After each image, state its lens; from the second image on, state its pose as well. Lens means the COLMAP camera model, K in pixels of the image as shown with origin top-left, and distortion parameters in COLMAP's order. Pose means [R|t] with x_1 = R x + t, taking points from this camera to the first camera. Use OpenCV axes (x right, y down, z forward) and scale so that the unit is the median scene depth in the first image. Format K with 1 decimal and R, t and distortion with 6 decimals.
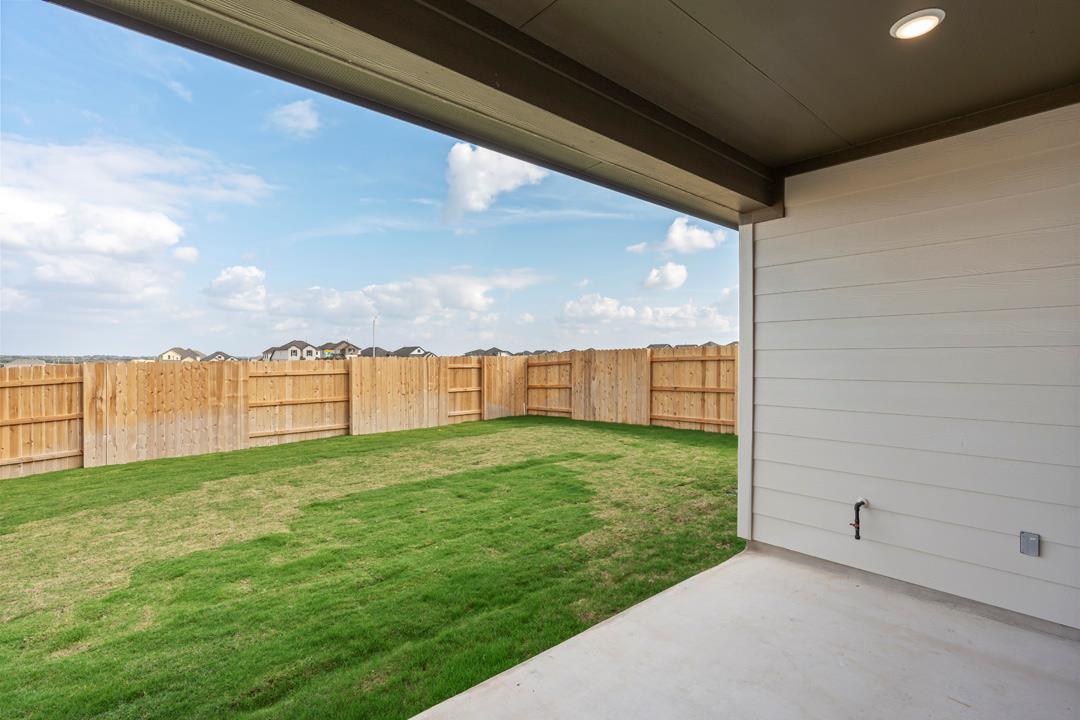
lens RADIAL K [[513.3, 0, 532.8], [0, 513.3, 359.0], [0, 0, 1]] dist [0.001652, 0.000462]
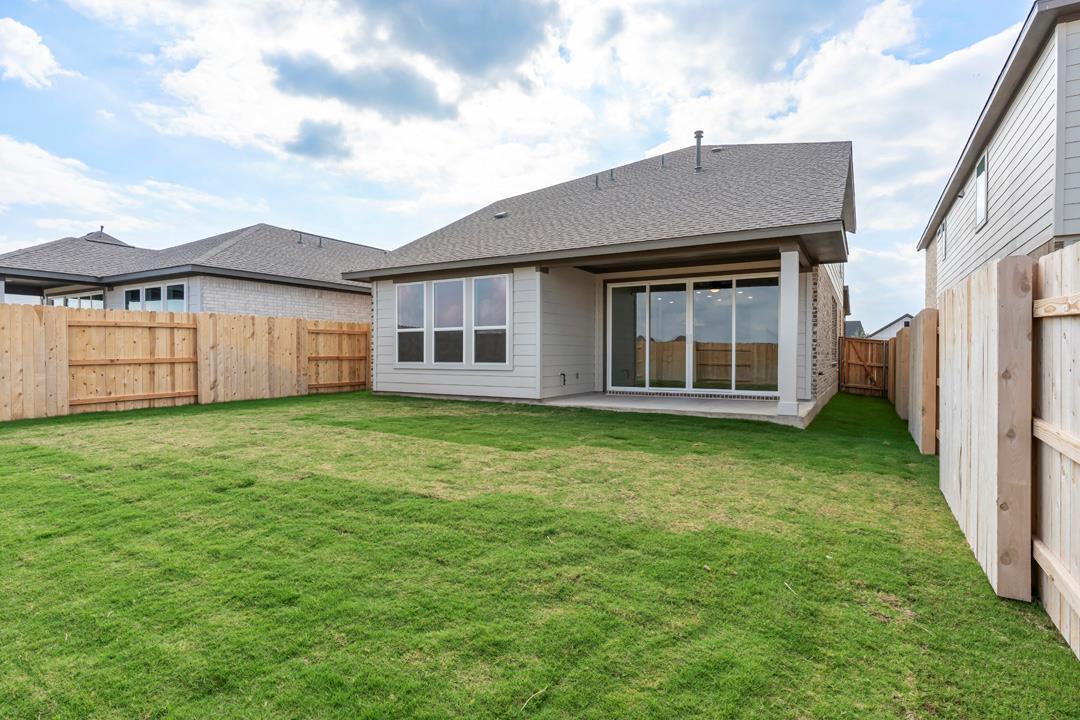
lens RADIAL K [[562.4, 0, 540.0], [0, 562.4, 360.0], [0, 0, 1]] dist [-0.002360, -0.000156]
pose [[-0.322636, -0.013320, 0.946430, -2.079111], [-0.000977, 0.999905, 0.013739, 0.118958], [-0.946523, 0.003508, -0.322618, 1.810194]]
